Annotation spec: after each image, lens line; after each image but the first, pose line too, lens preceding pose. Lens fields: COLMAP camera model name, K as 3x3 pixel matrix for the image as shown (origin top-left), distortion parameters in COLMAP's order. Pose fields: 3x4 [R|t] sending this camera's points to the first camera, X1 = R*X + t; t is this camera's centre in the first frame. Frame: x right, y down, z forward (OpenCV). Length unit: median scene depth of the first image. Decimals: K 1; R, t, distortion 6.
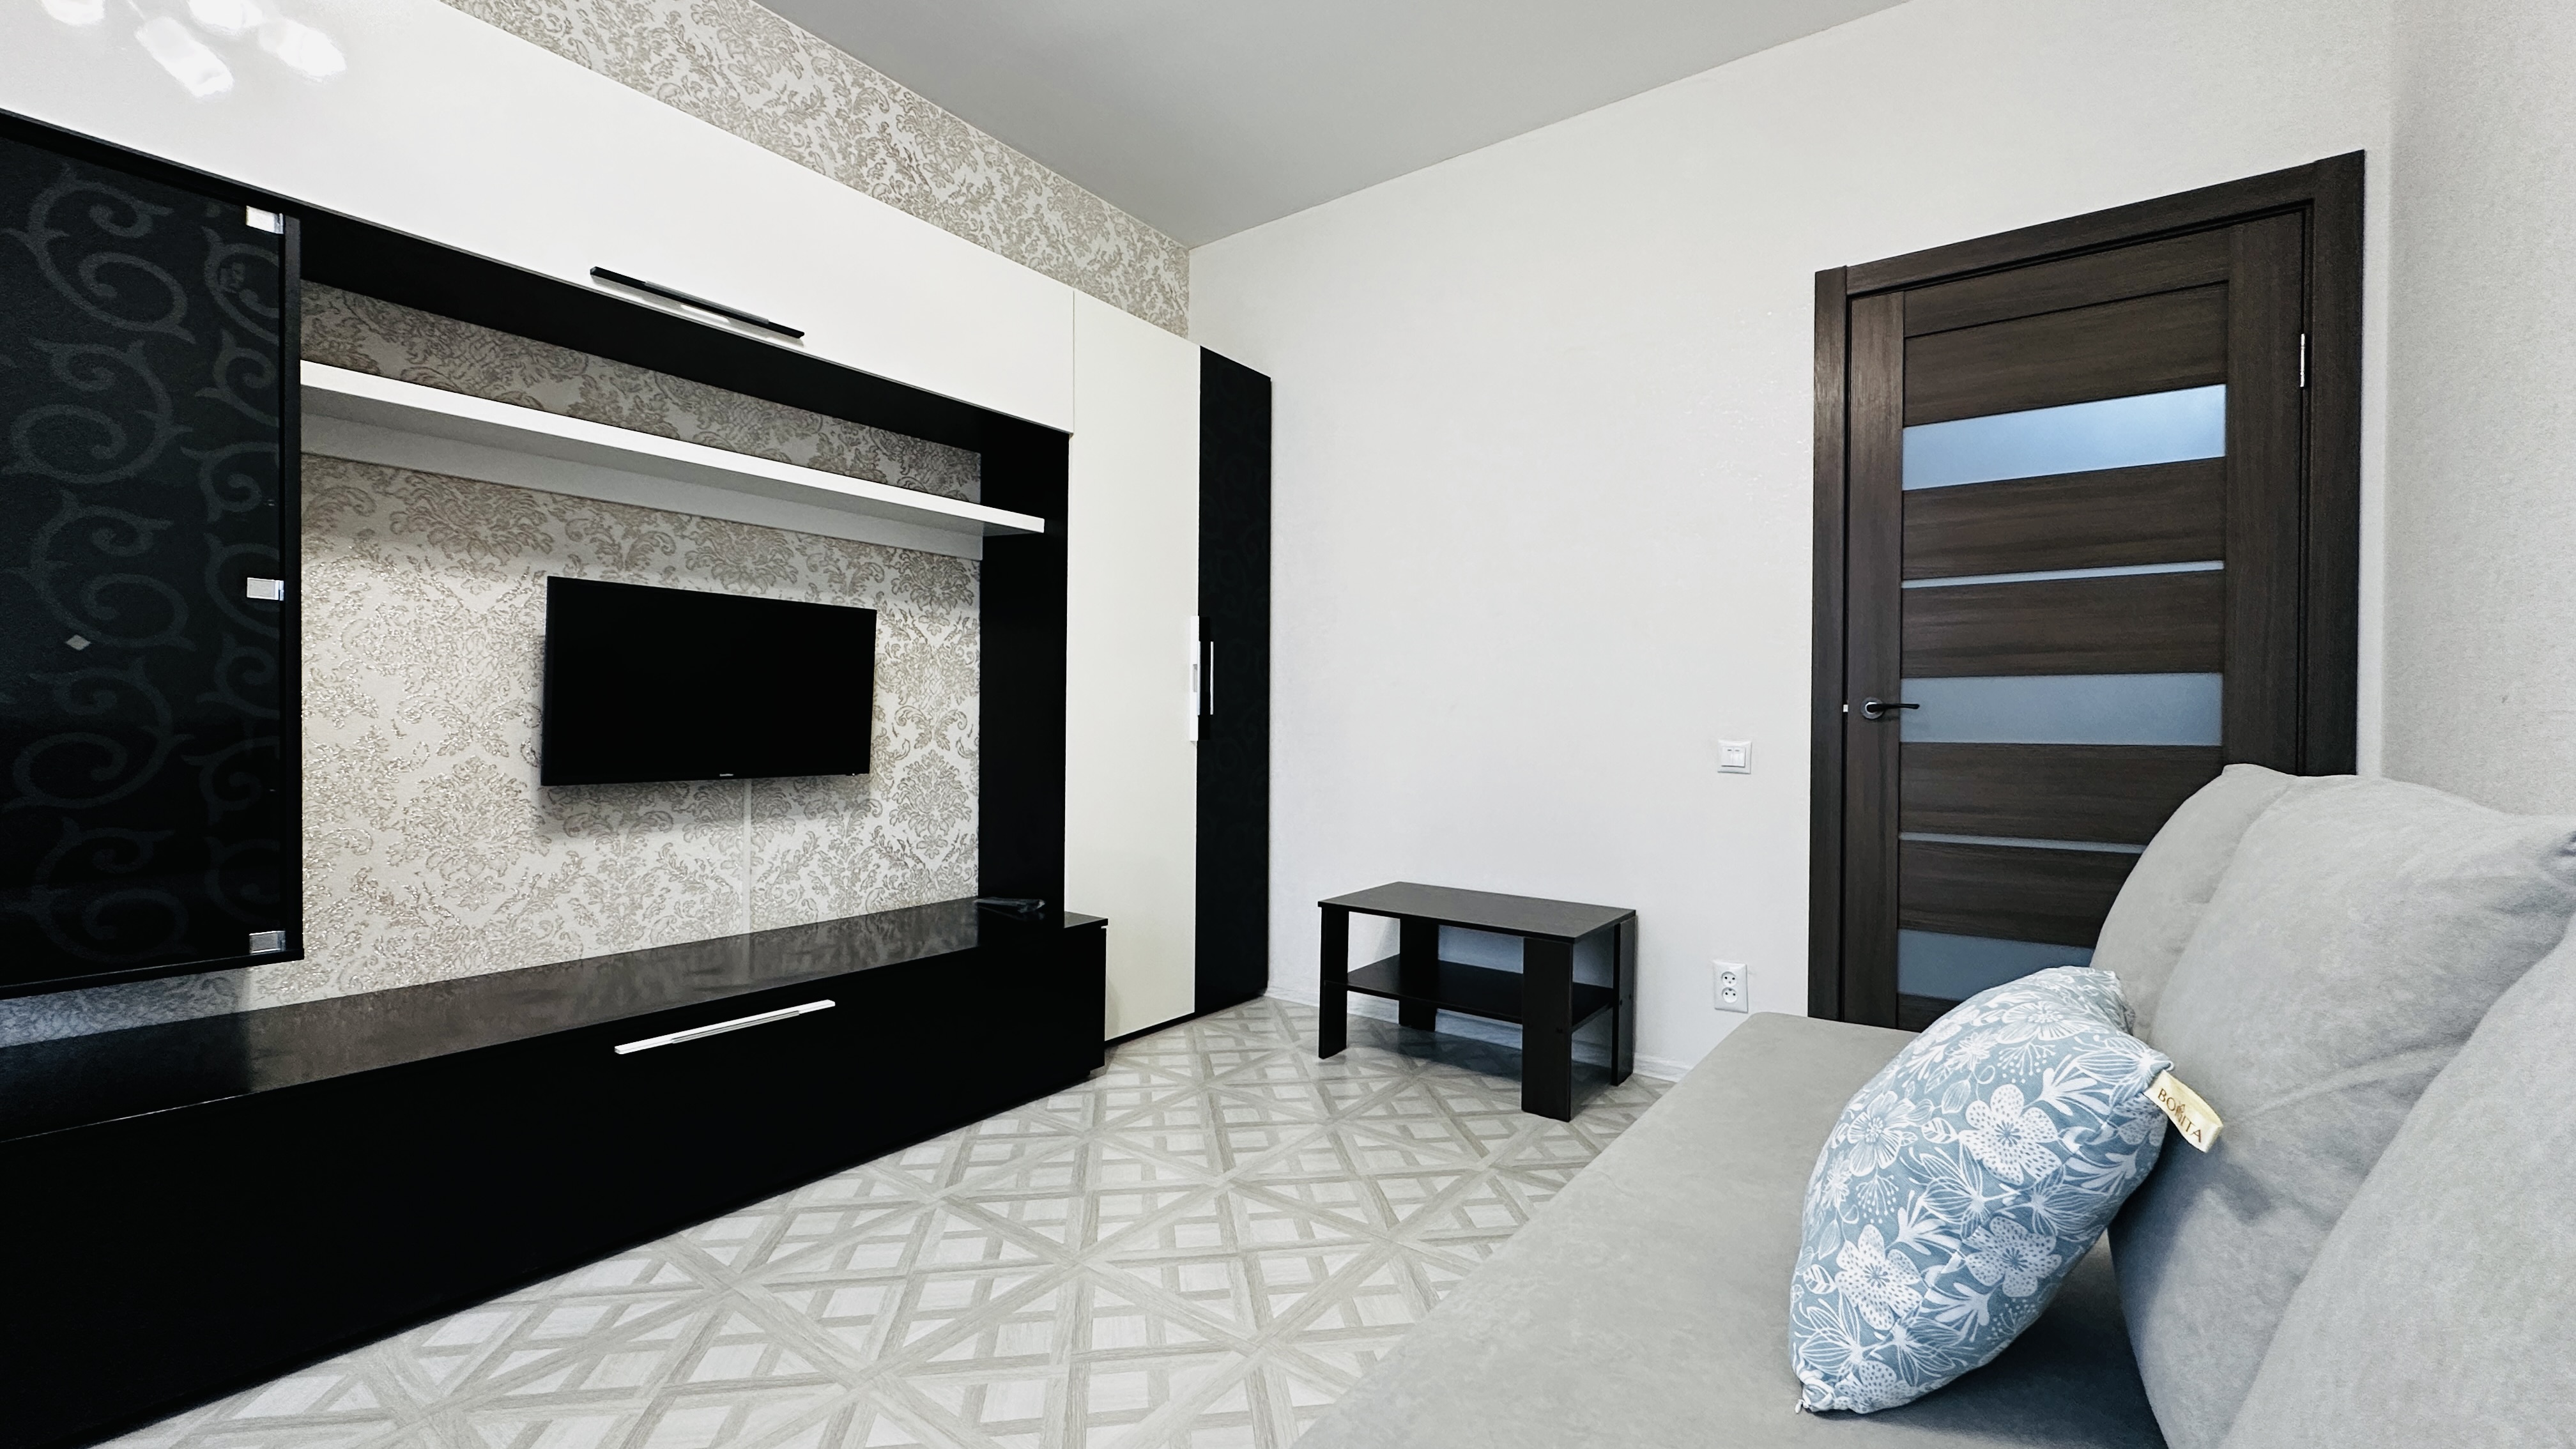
lens RADIAL K [[1024.2, 0, 1289.9], [0, 1024.2, 728.2], [0, 0, 1]] dist [0.000236, -0.000032]
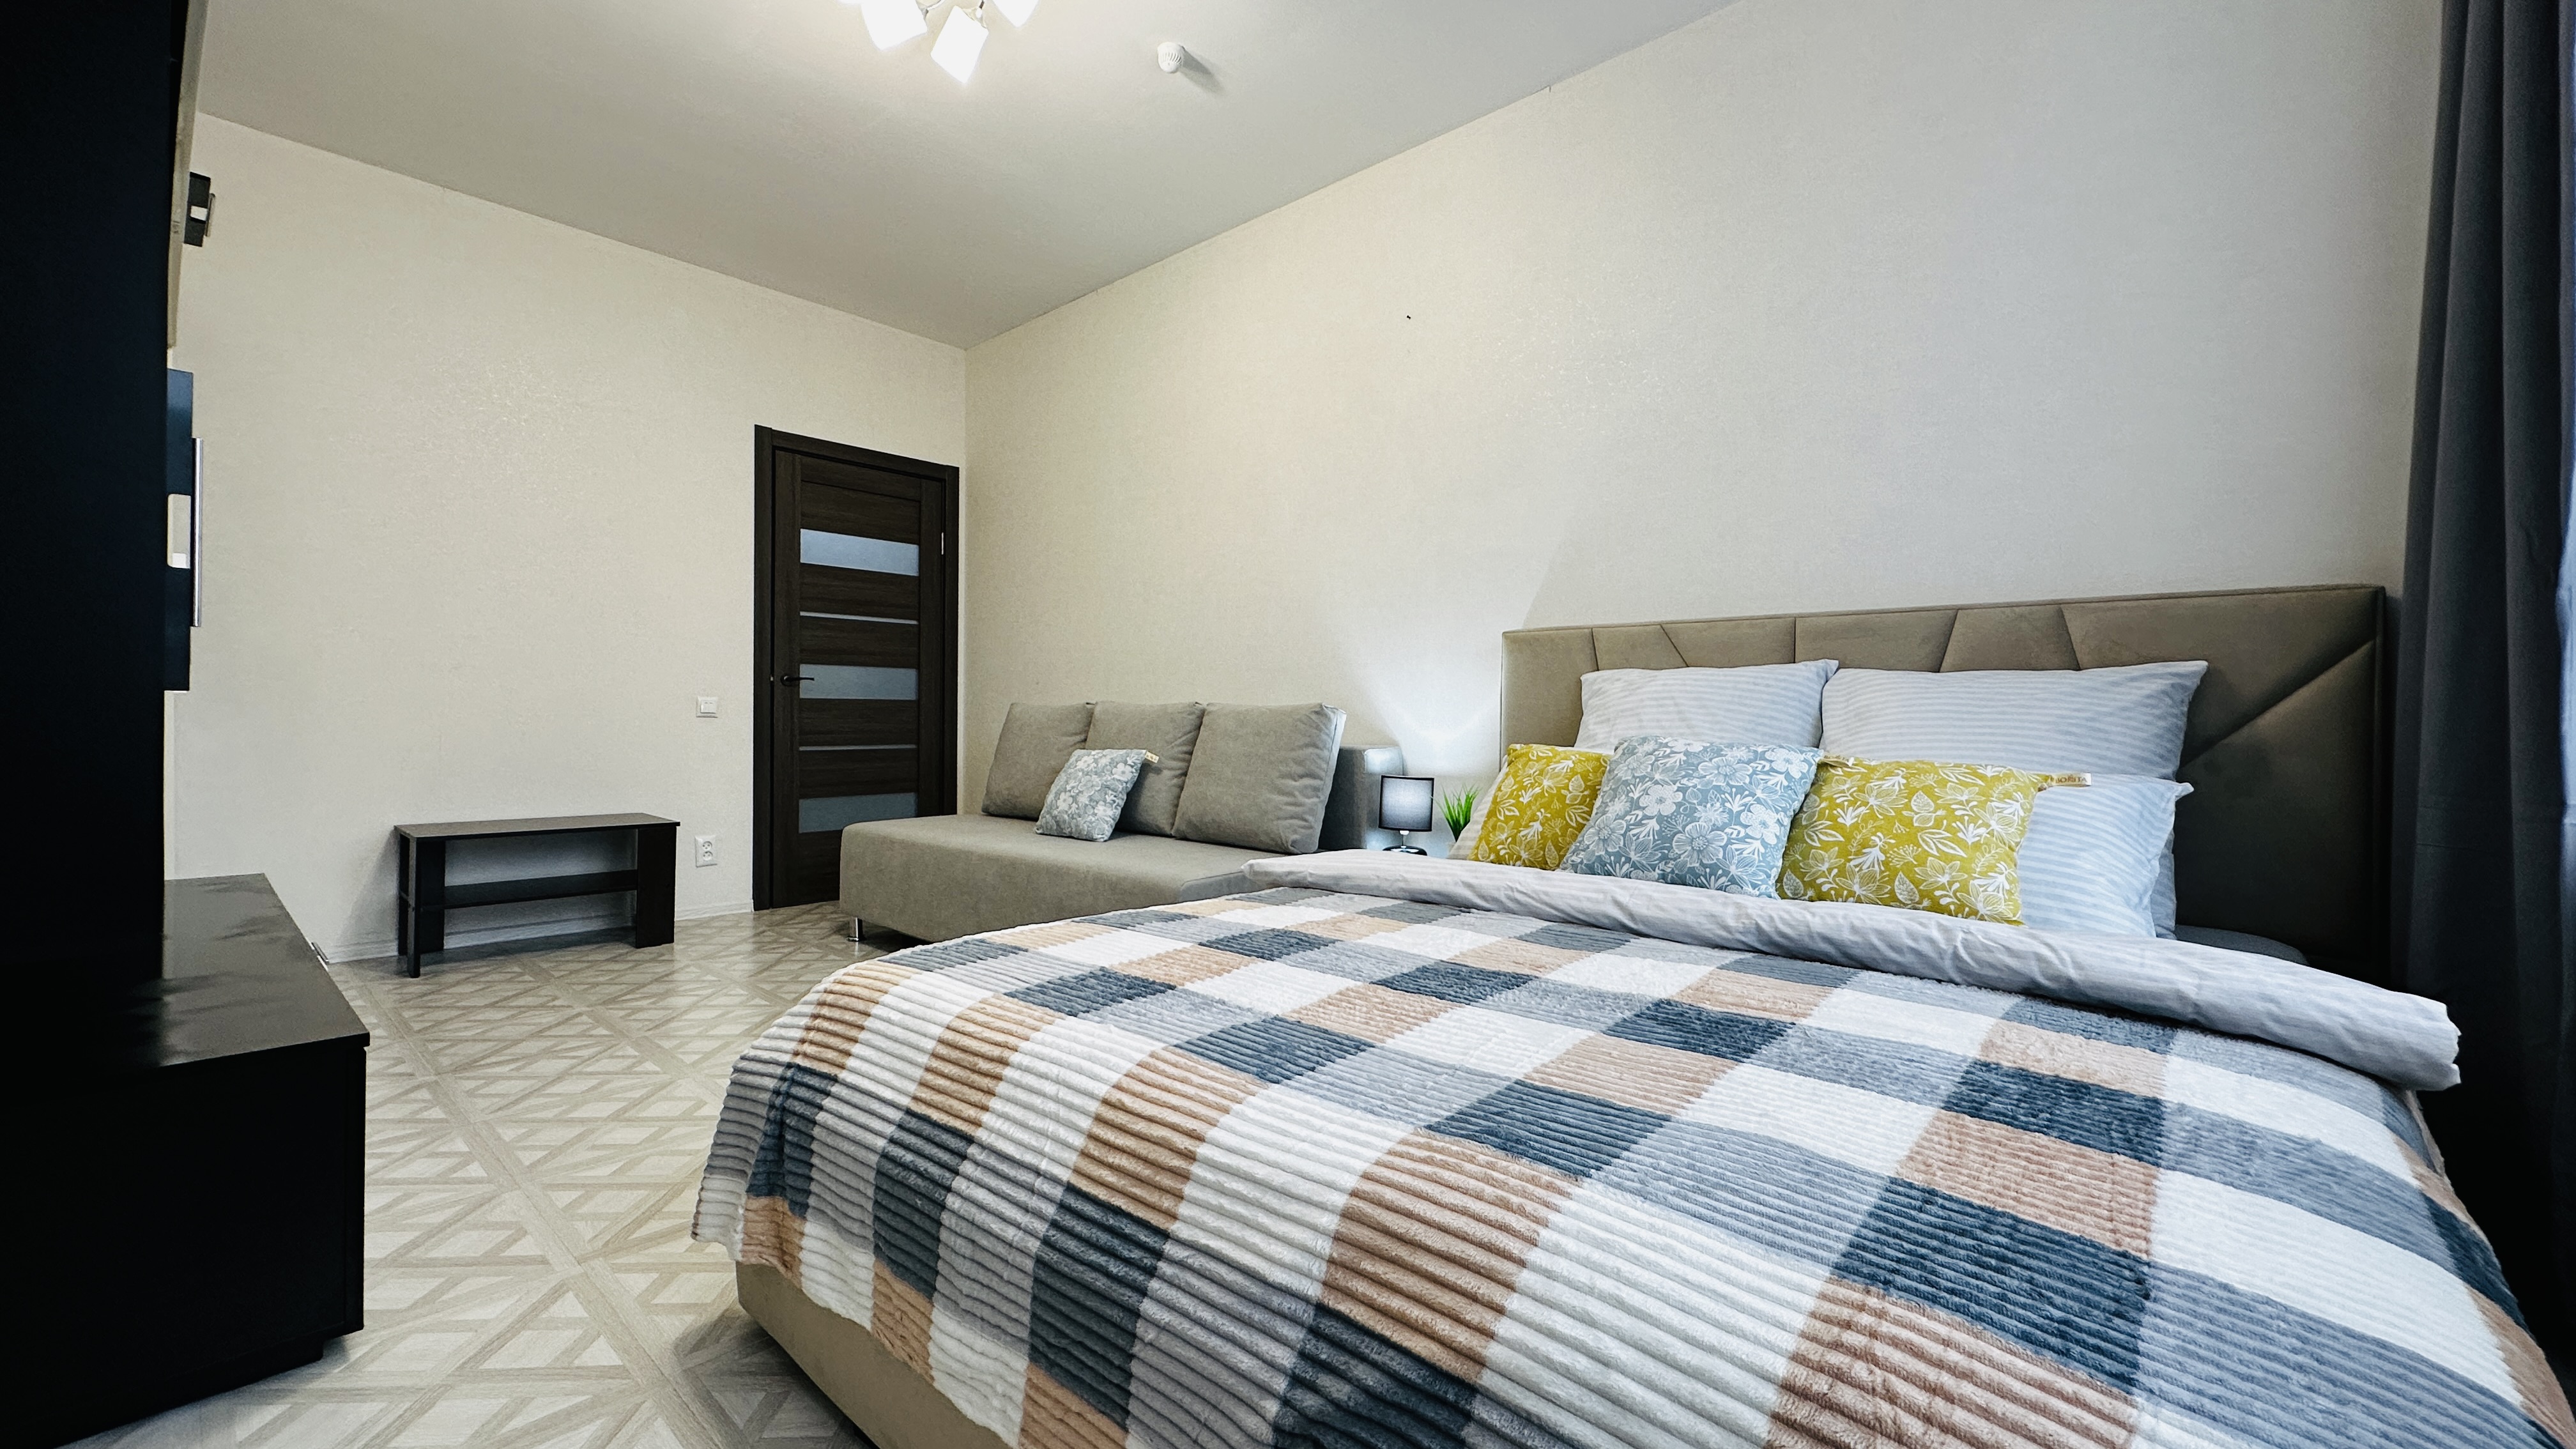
lens RADIAL K [[1024.2, 0, 1289.9], [0, 1024.2, 728.2], [0, 0, 1]] dist [0.000236, -0.000032]
pose [[0.097794, -0.016517, 0.995070, -1.171235], [-0.004326, 0.999846, 0.017021, 0.032803], [-0.995197, -0.005969, 0.097708, -0.066223]]
